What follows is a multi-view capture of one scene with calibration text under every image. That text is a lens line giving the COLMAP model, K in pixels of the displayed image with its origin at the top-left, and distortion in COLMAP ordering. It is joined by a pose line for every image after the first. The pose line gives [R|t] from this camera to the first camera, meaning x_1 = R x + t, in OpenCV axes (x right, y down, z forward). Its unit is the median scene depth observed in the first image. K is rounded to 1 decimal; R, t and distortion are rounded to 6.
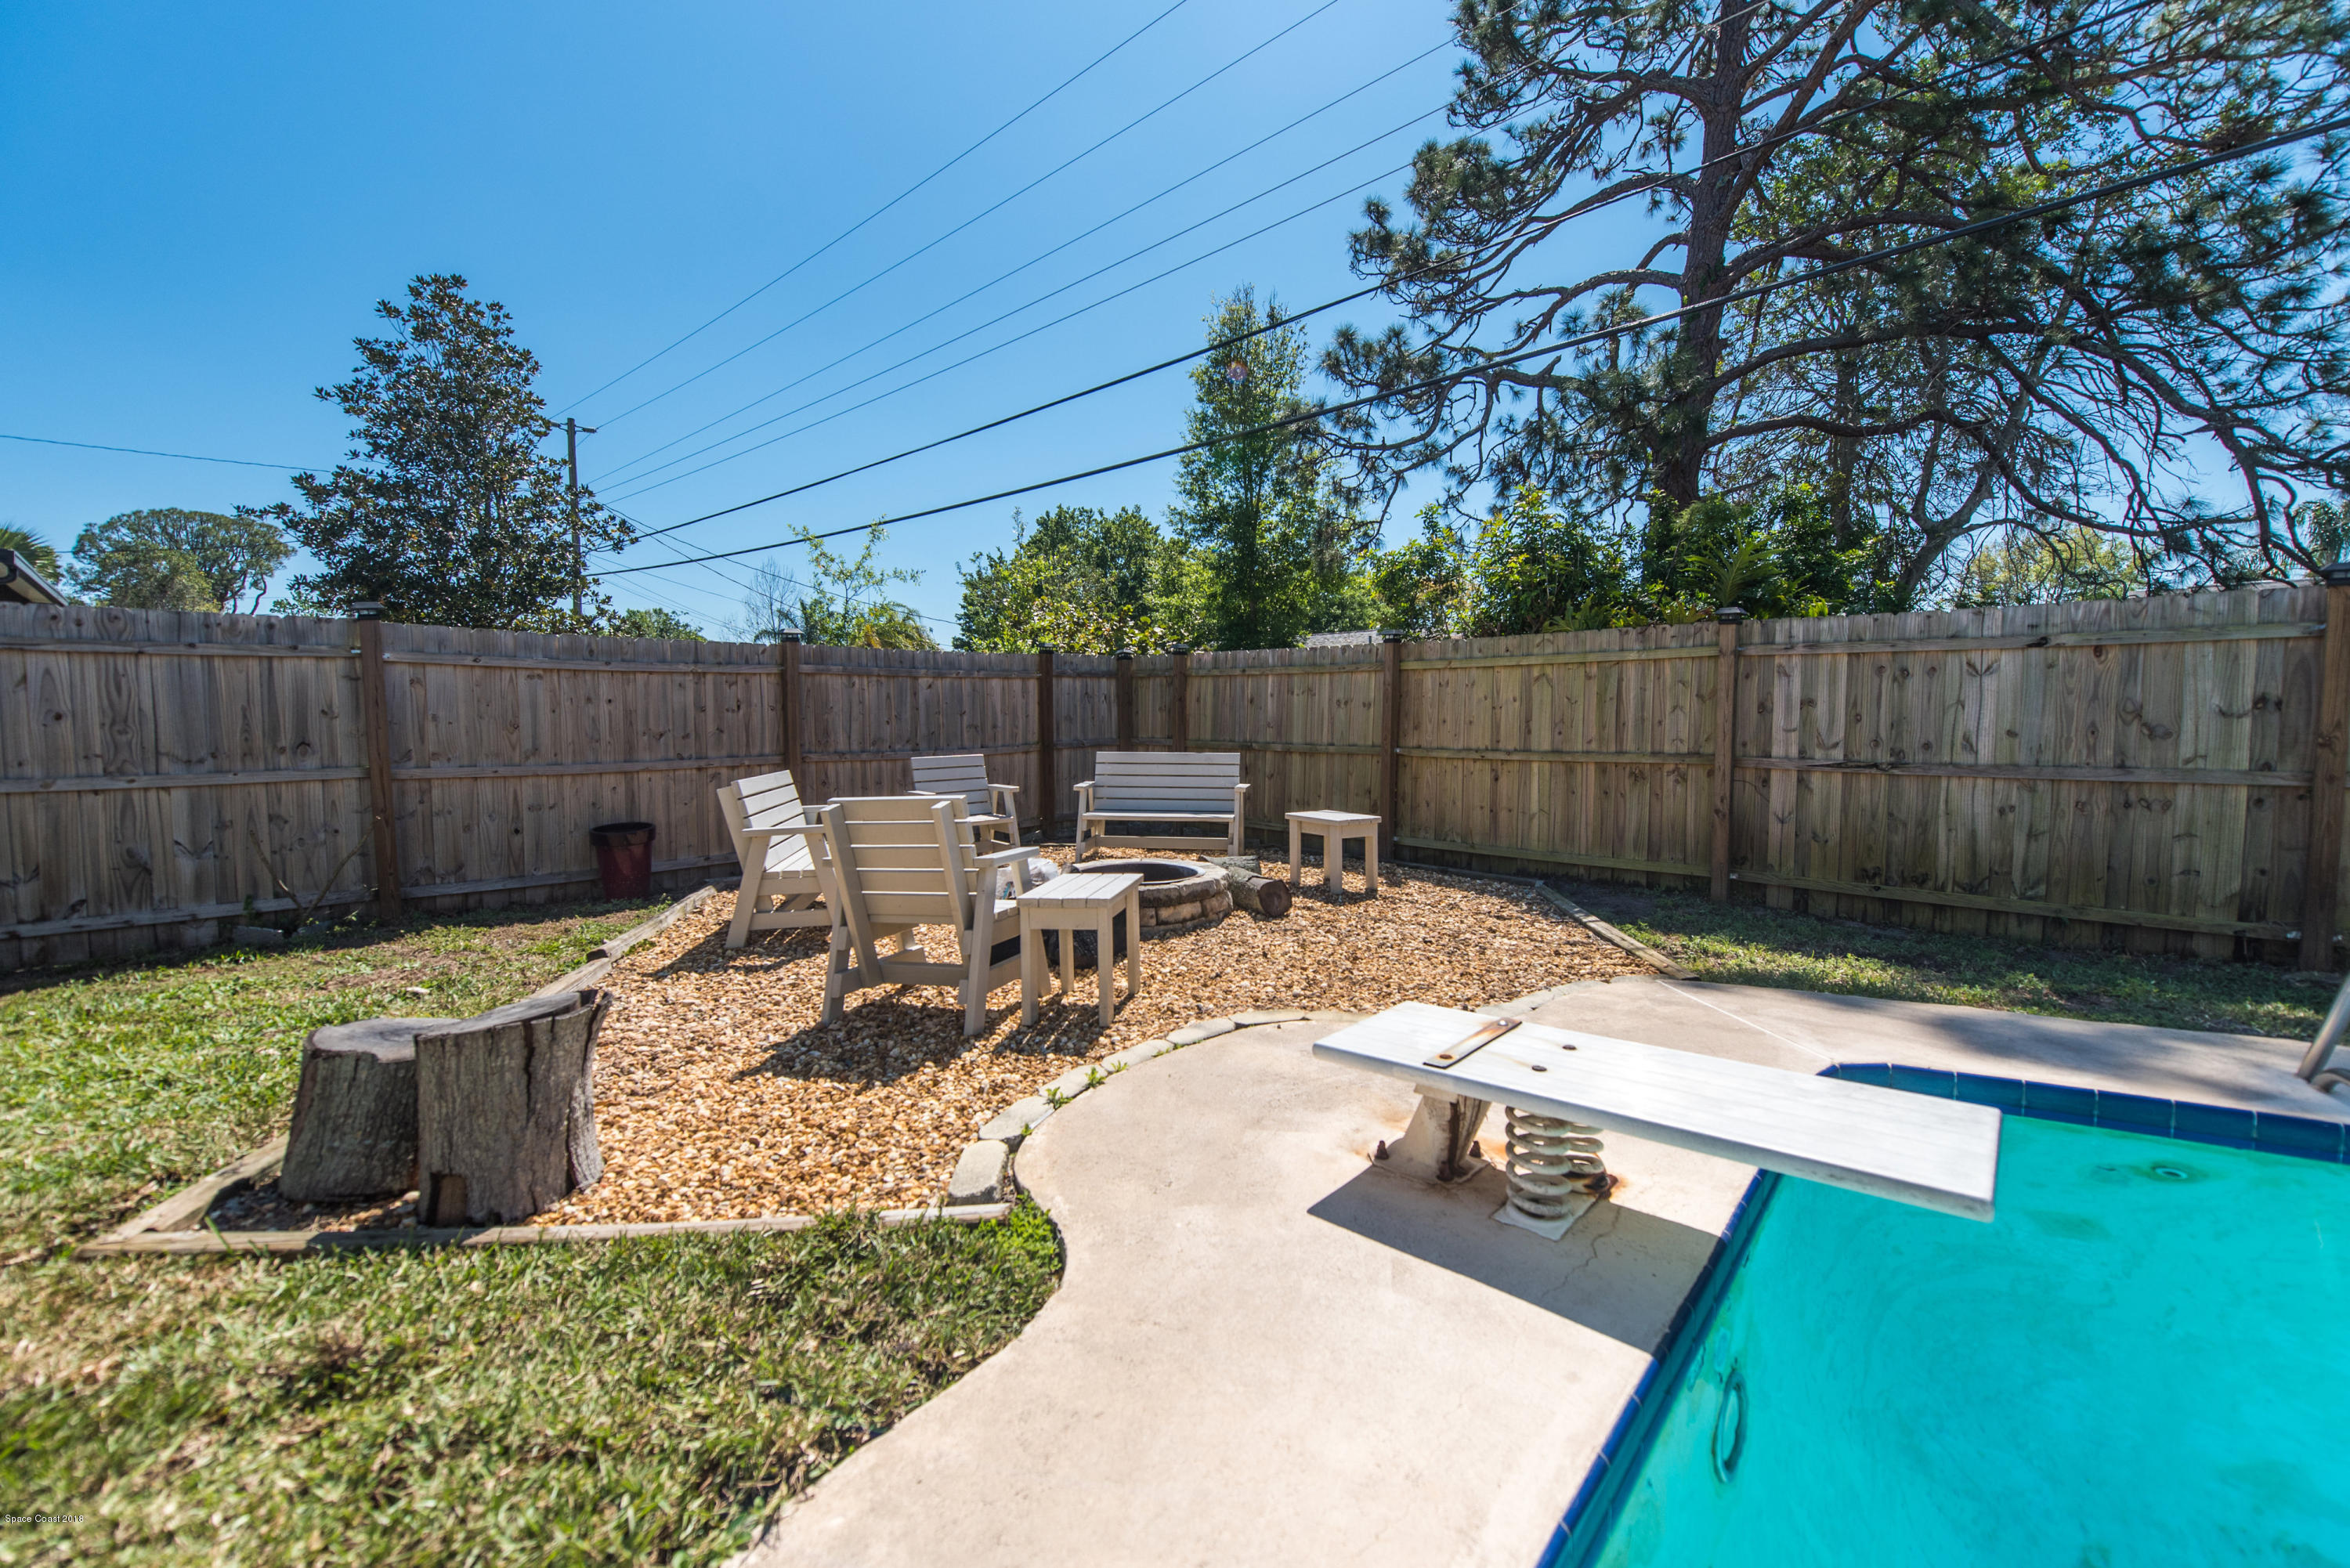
lens RADIAL K [[929.7, 0, 1159.8], [0, 929.7, 777.7], [0, 0, 1]] dist [0.013895, -0.005417]
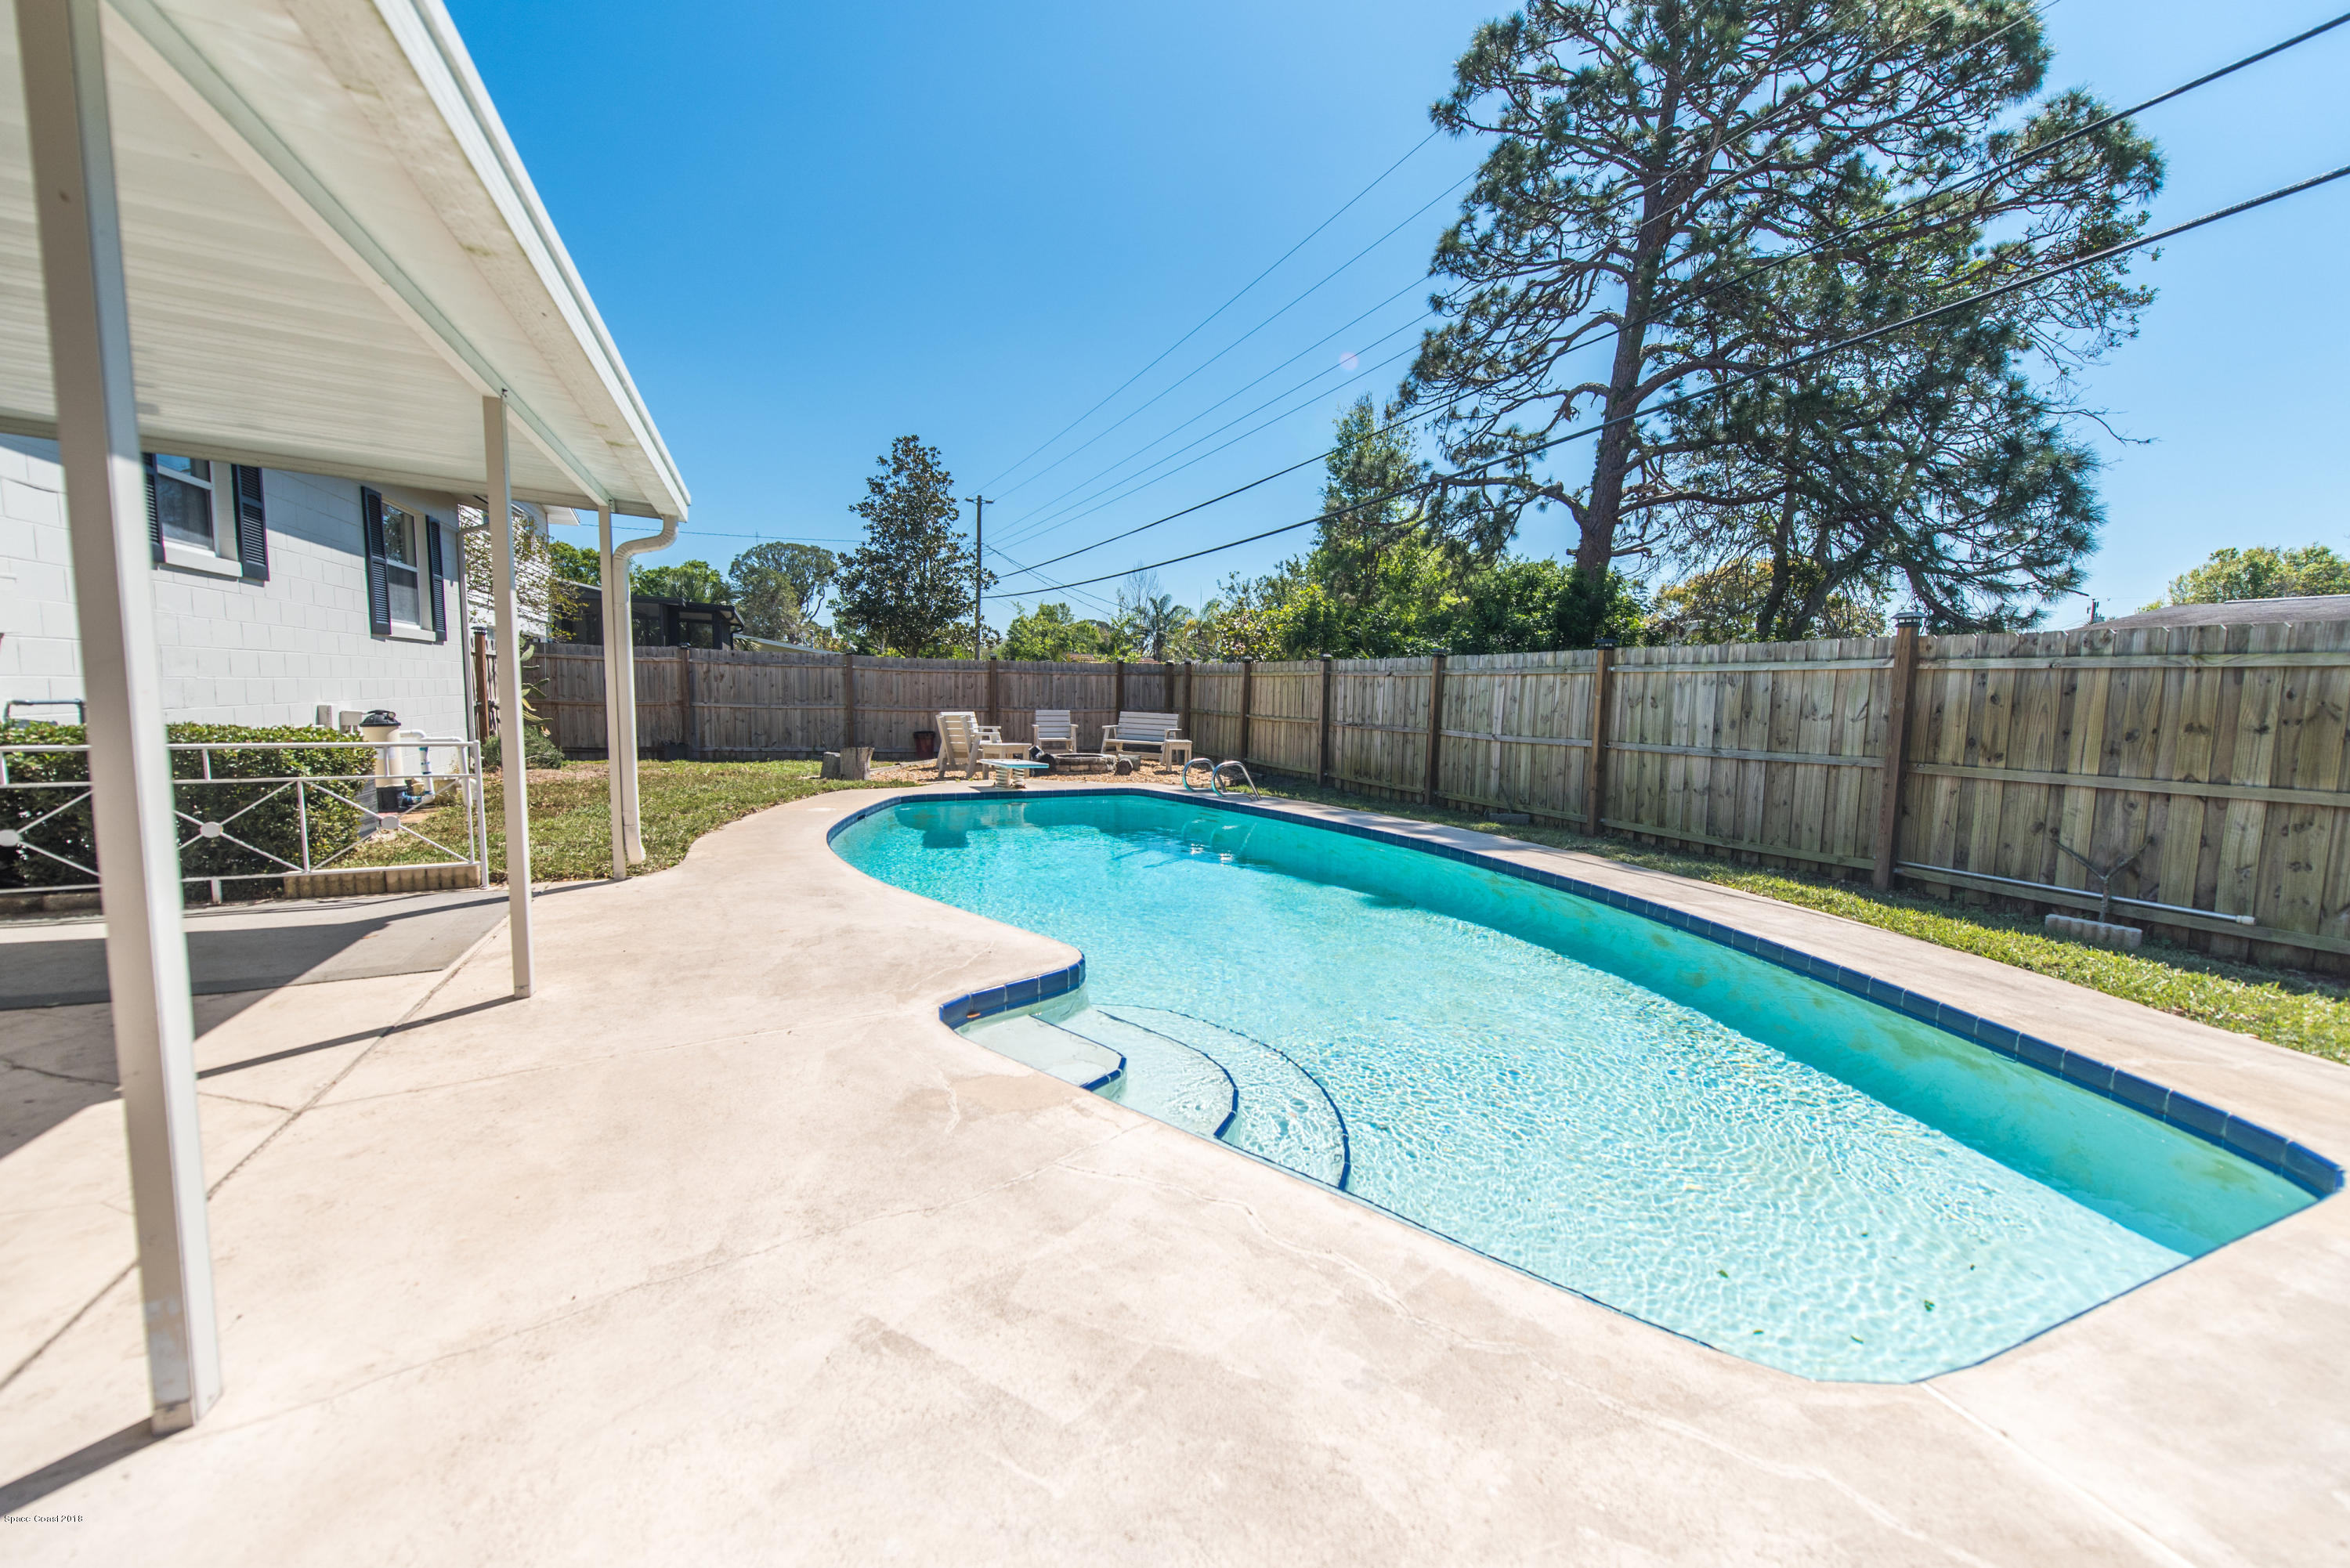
lens RADIAL K [[929.7, 0, 1159.8], [0, 929.7, 777.7], [0, 0, 1]] dist [0.013895, -0.005417]
pose [[0.915587, 0.062796, -0.397187, 0.910013], [-0.054378, 0.997994, 0.032434, 0.050799], [0.398427, -0.008098, 0.917164, -0.956109]]
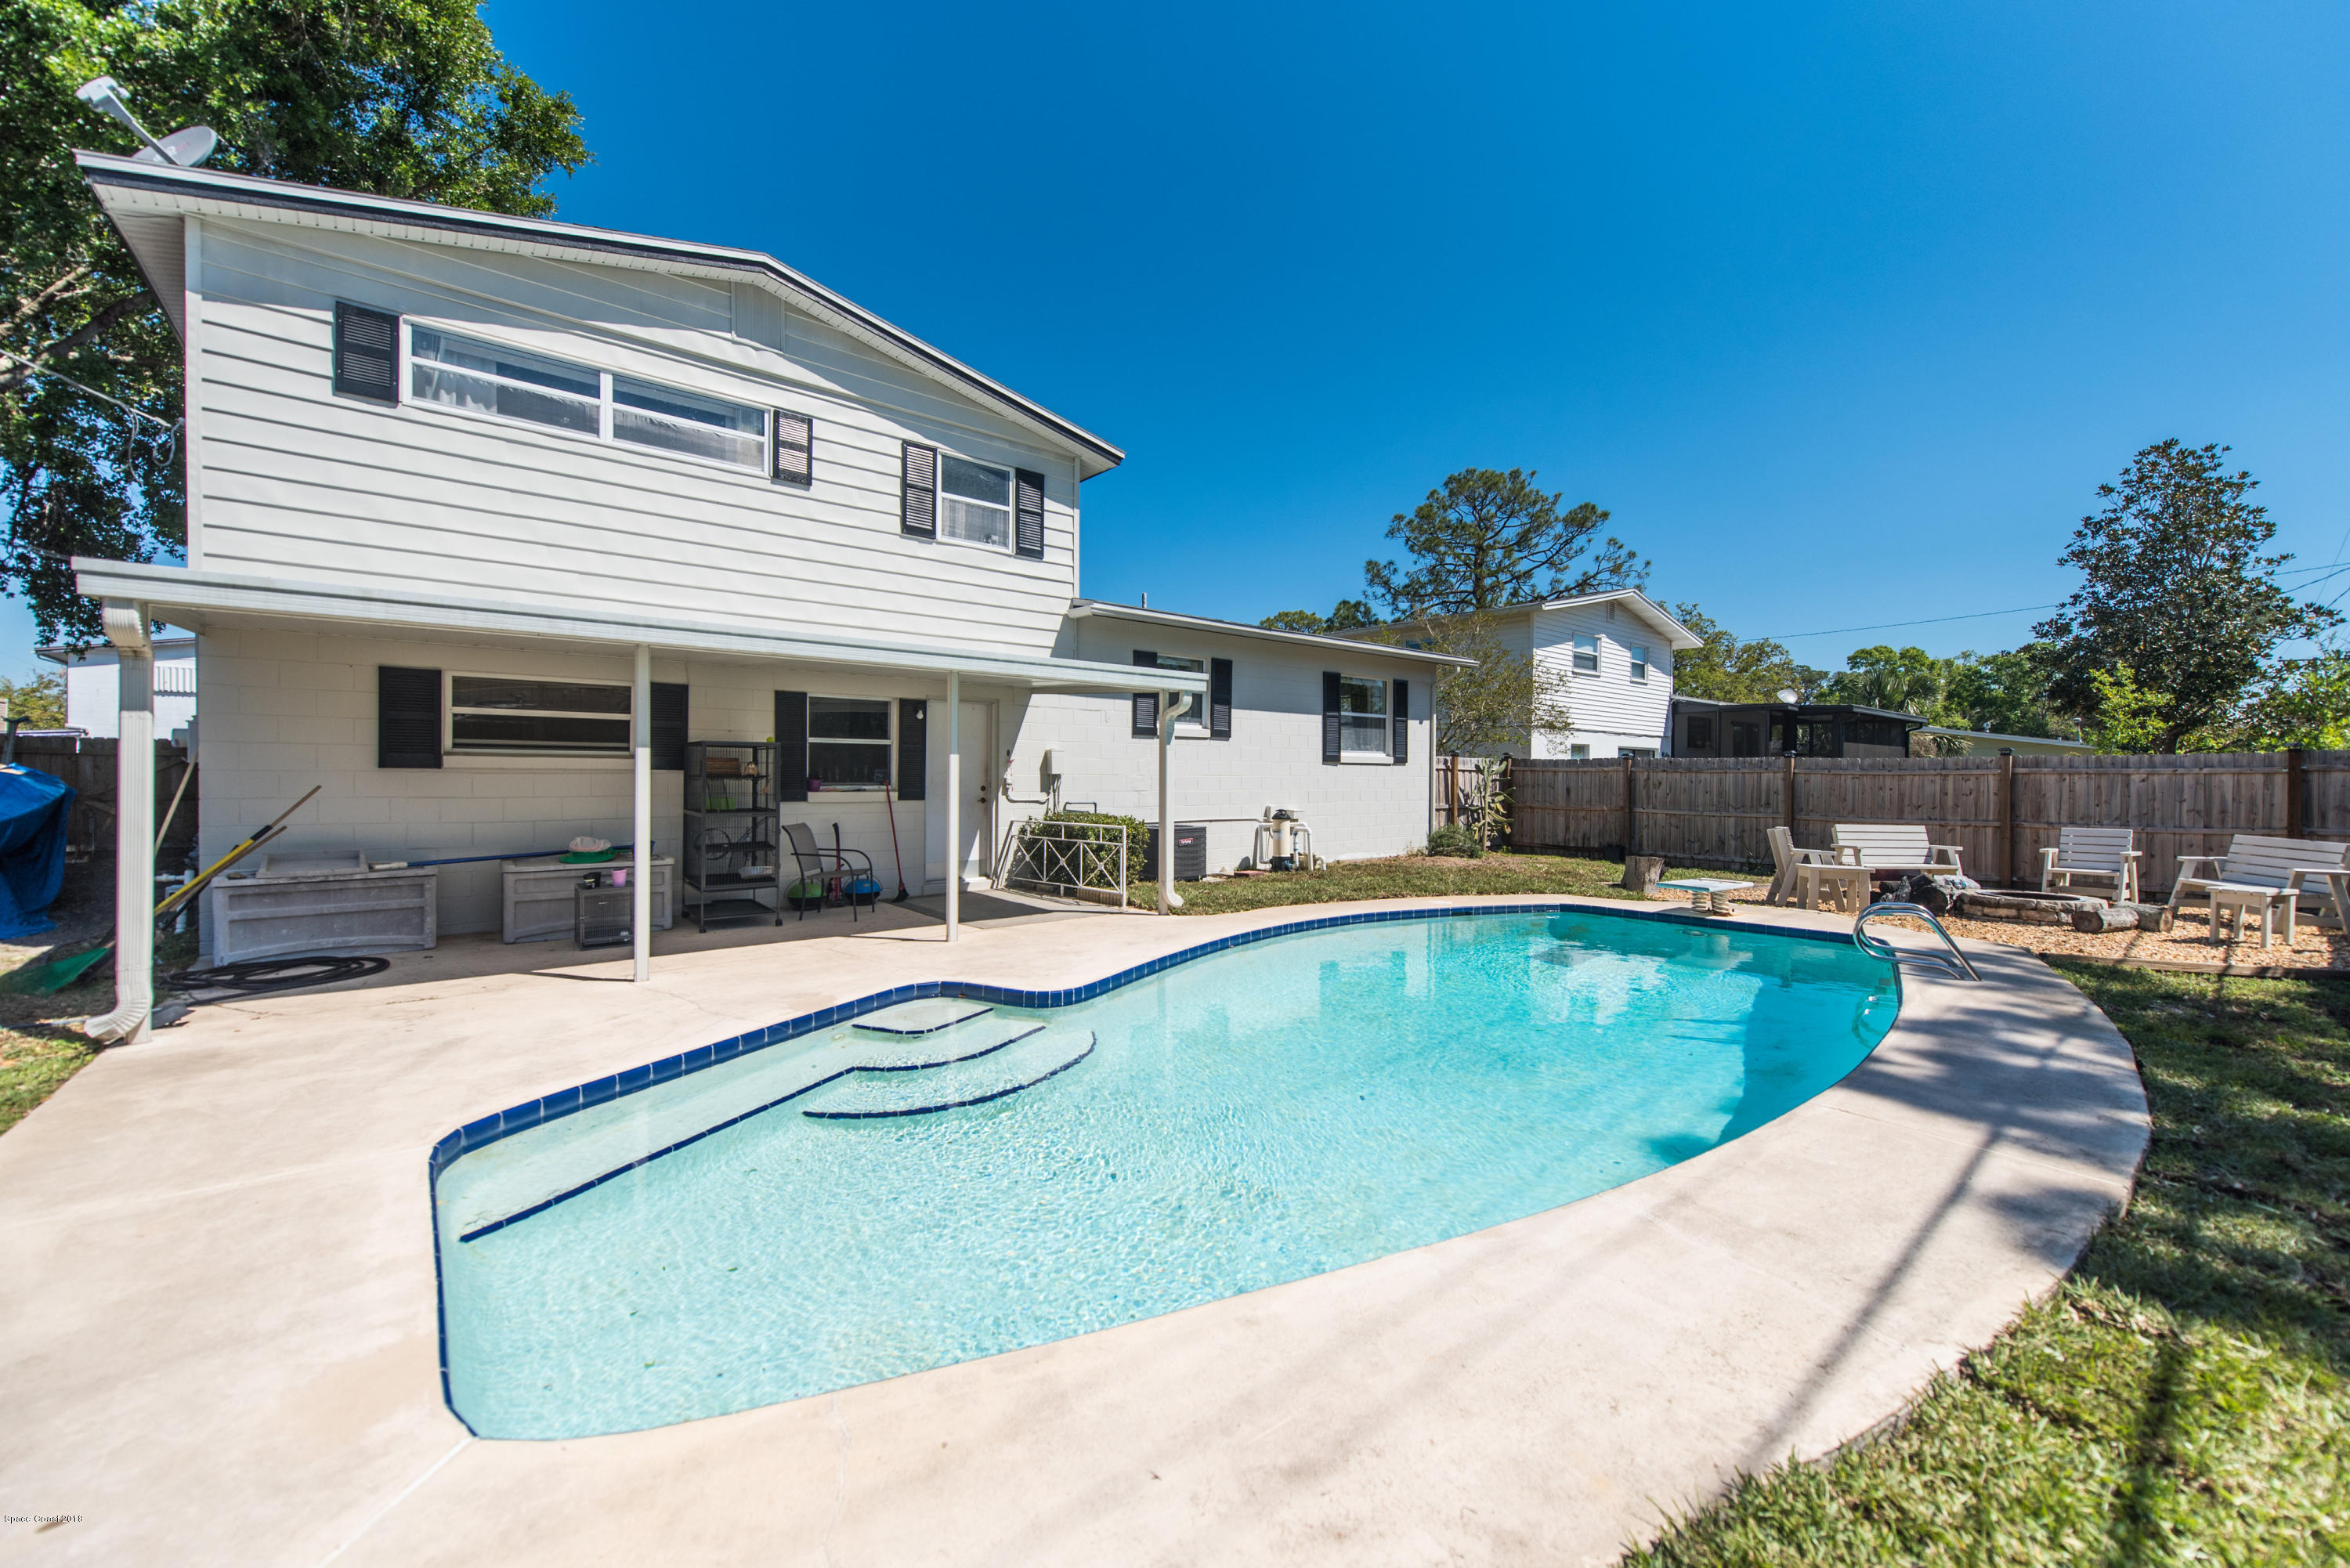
lens RADIAL K [[916.6, 0, 1189.9], [0, 916.6, 779.1], [0, 0, 1]] dist [0.007449, -0.000336]
pose [[-0.111831, 0.008851, -0.993688, 1.403934], [-0.075027, 0.997031, 0.017325, -0.020053], [0.990891, 0.076491, -0.110835, -0.272373]]
